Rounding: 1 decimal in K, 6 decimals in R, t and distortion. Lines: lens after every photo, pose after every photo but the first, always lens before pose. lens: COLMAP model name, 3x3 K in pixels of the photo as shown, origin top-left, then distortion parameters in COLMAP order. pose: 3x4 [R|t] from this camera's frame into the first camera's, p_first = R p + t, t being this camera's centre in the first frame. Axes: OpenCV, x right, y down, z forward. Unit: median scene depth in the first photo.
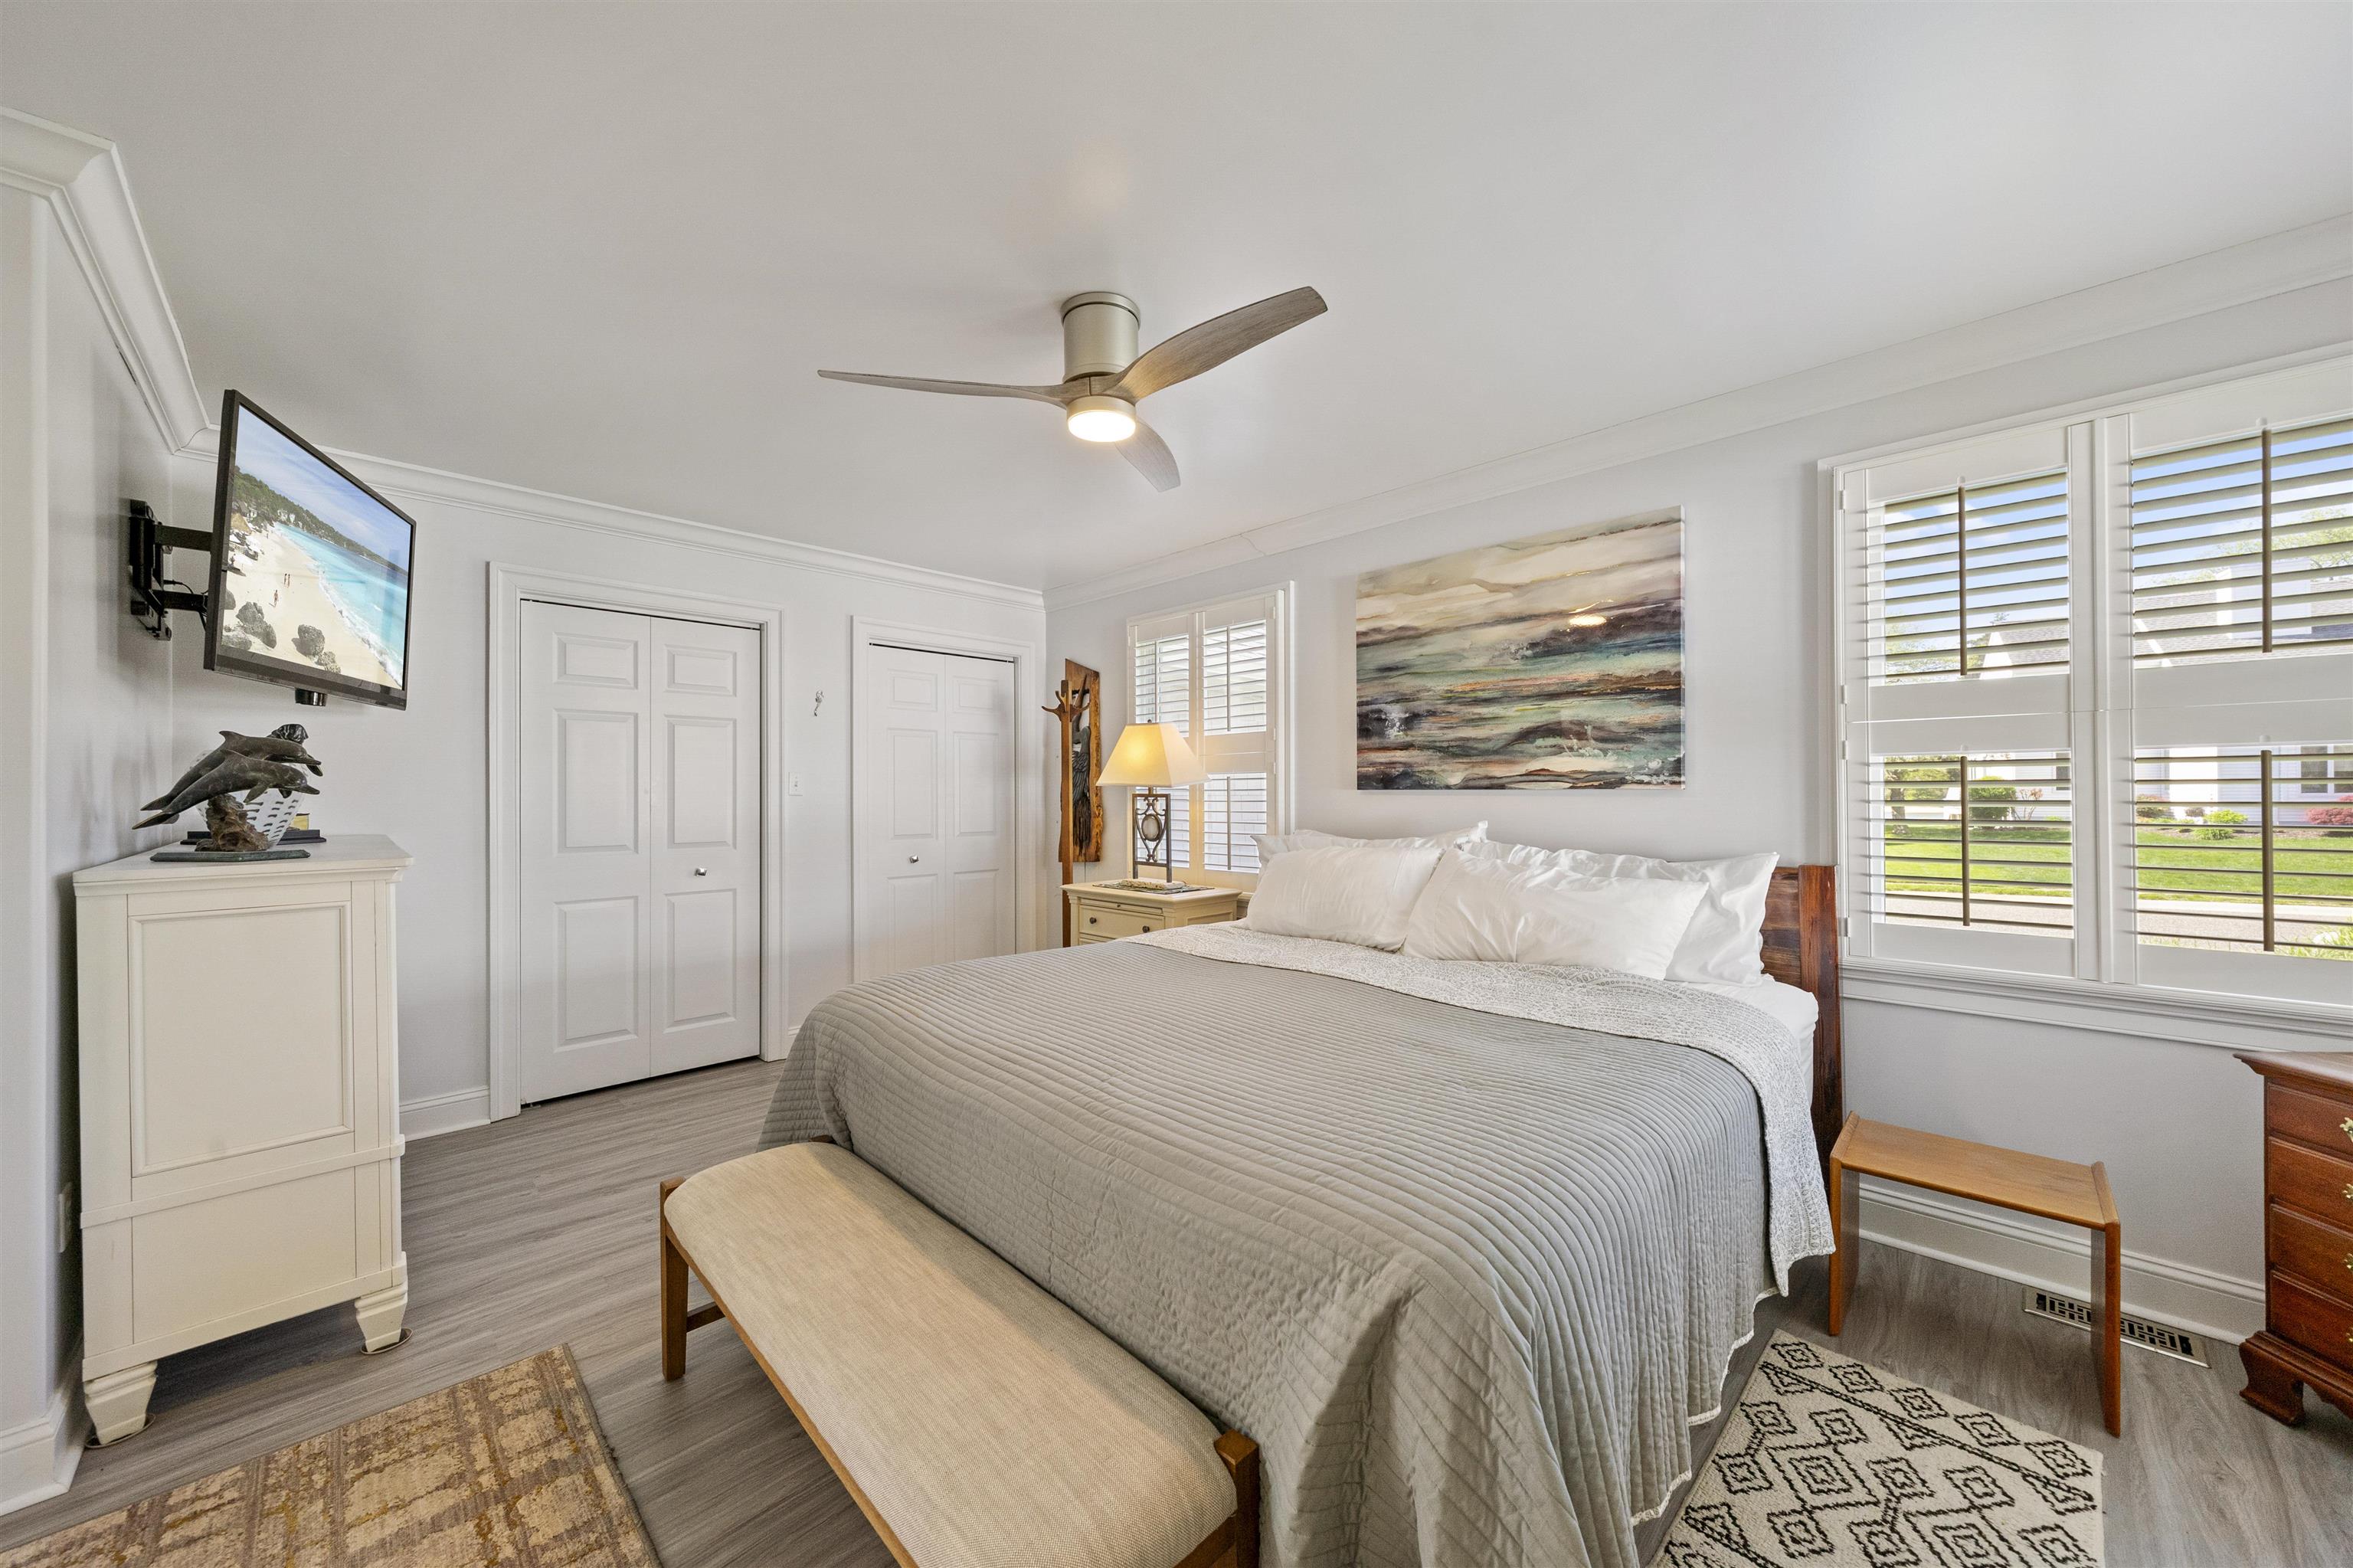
lens RADIAL K [[852.9, 0, 1169.0], [0, 852.9, 787.4], [0, 0, 1]] dist [0.001039, 0.000075]
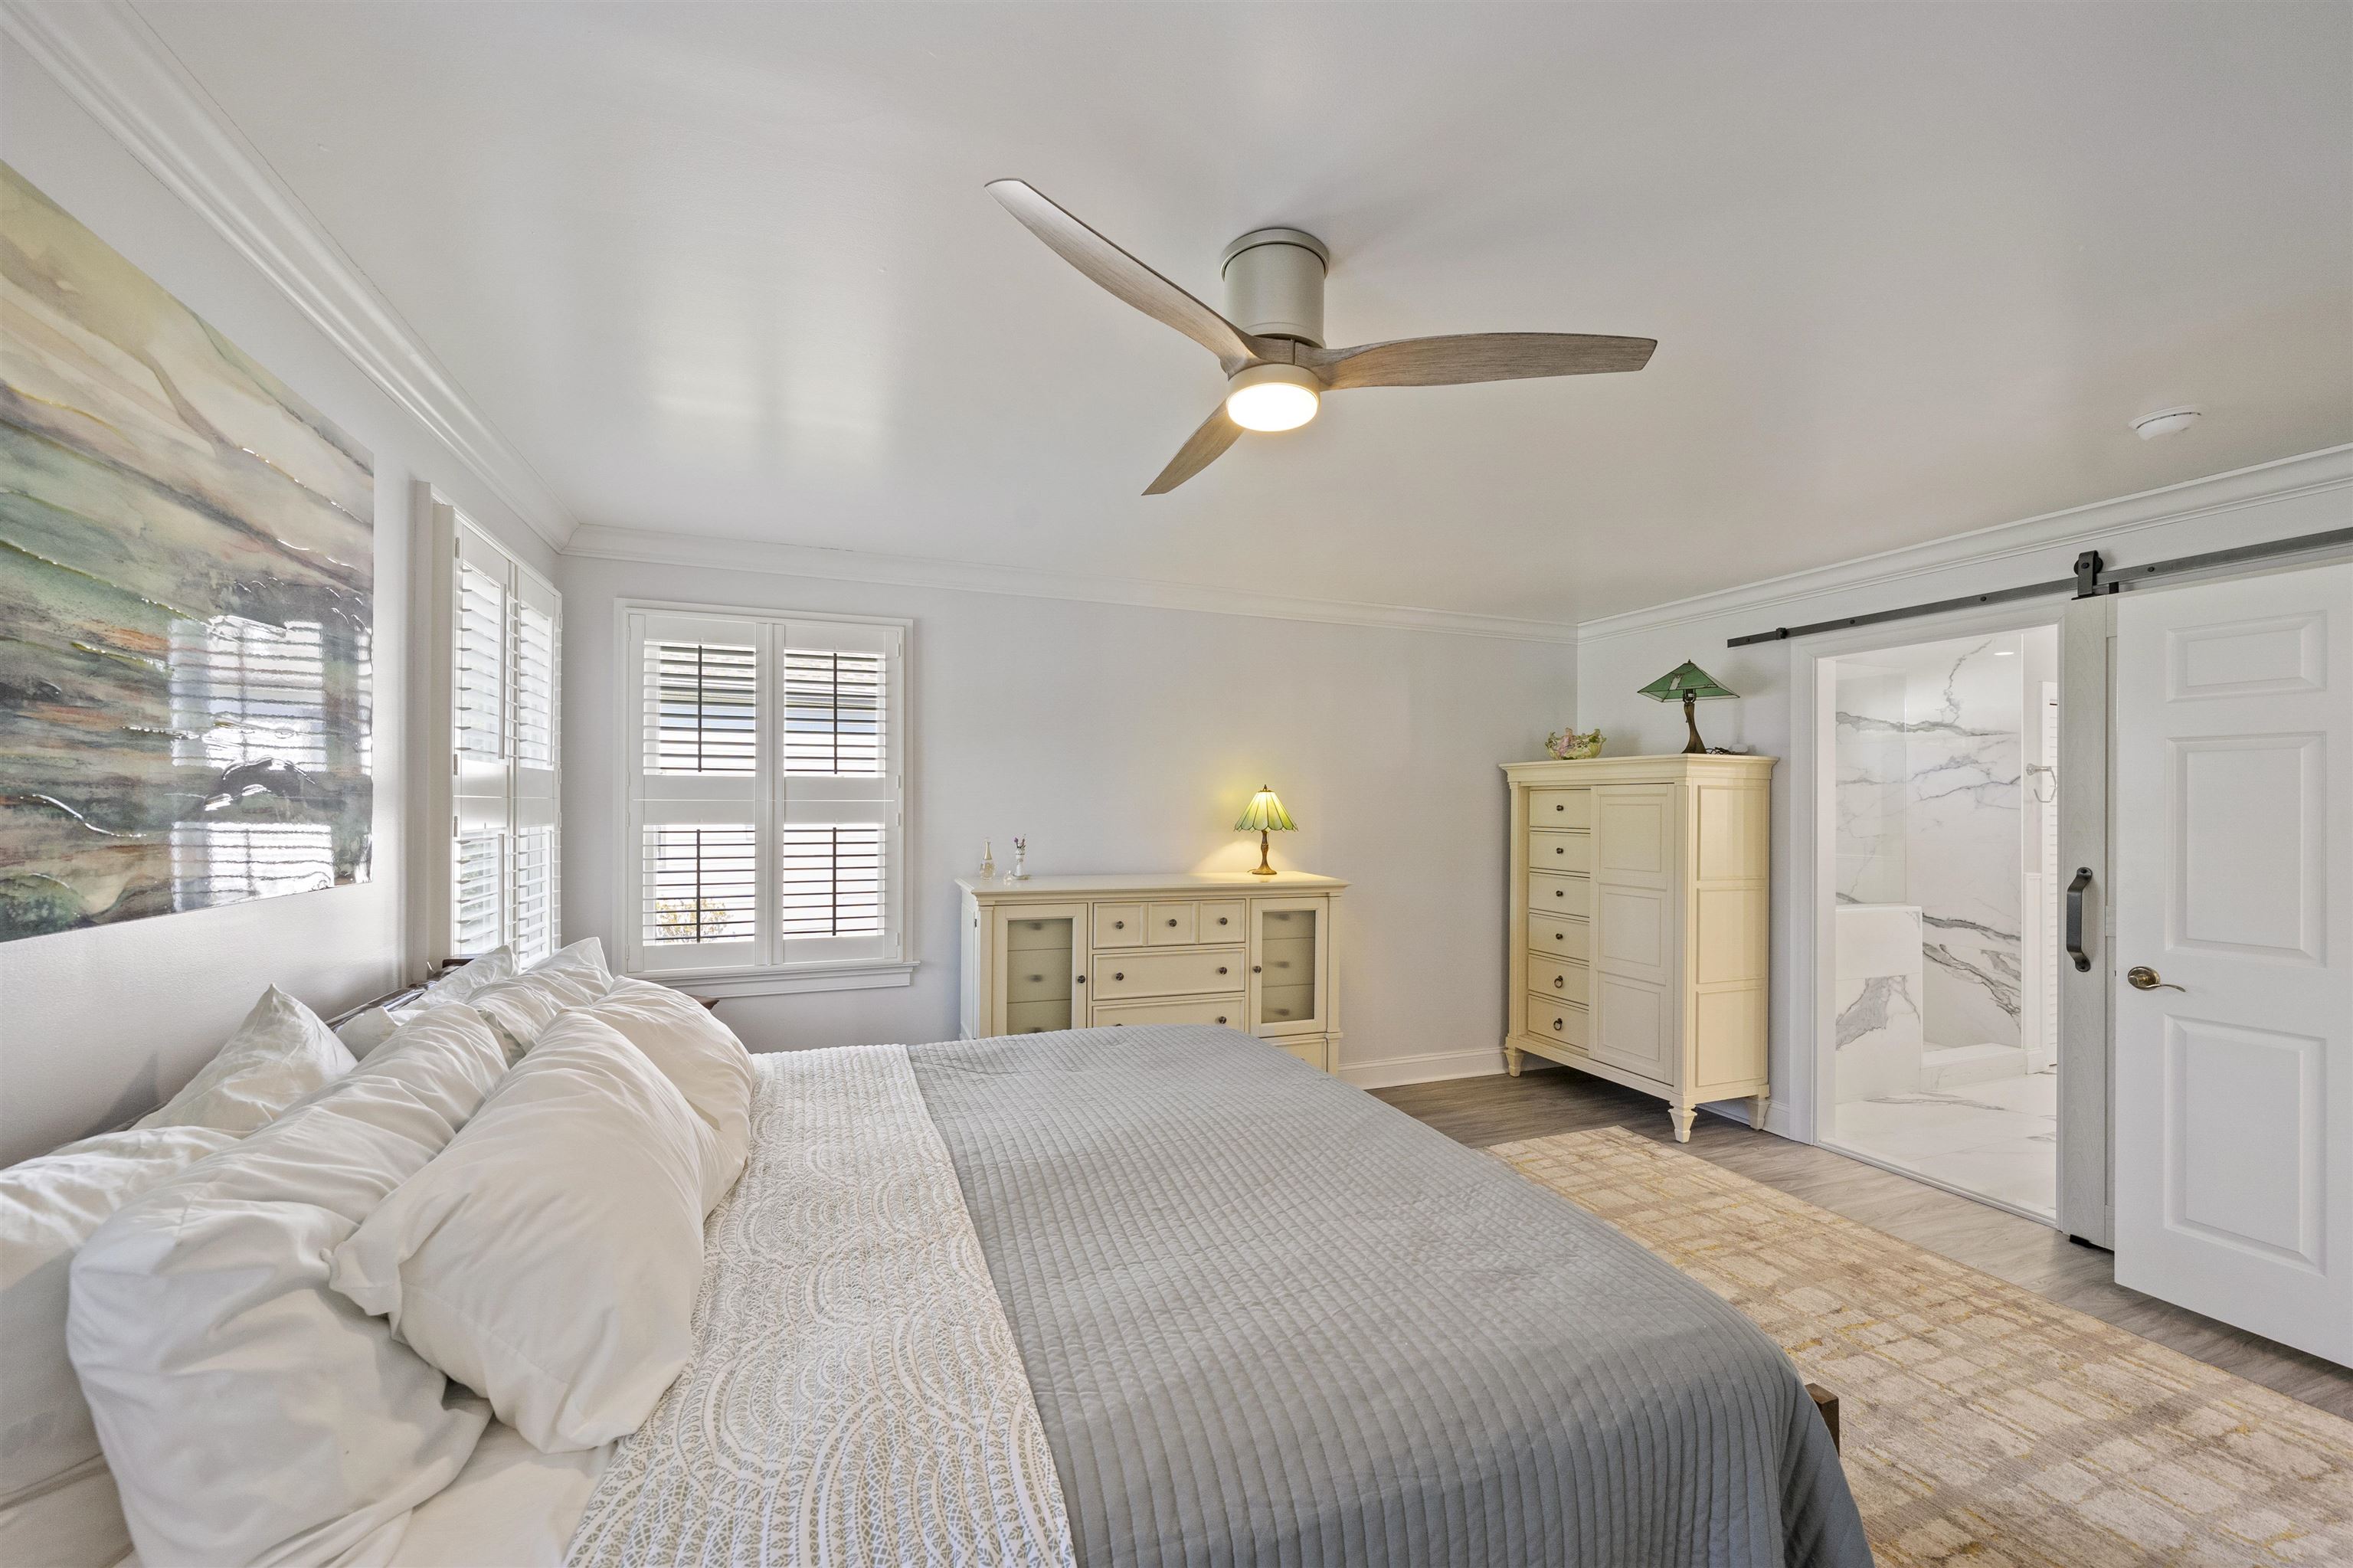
lens RADIAL K [[852.9, 0, 1174.4], [0, 852.9, 793.5], [0, 0, 1]] dist [0.001039, 0.000075]
pose [[-0.919374, 0.006467, 0.393330, -0.201794], [0.003331, 0.999957, -0.008656, -0.046864], [-0.393370, -0.006648, -0.919356, 1.151686]]
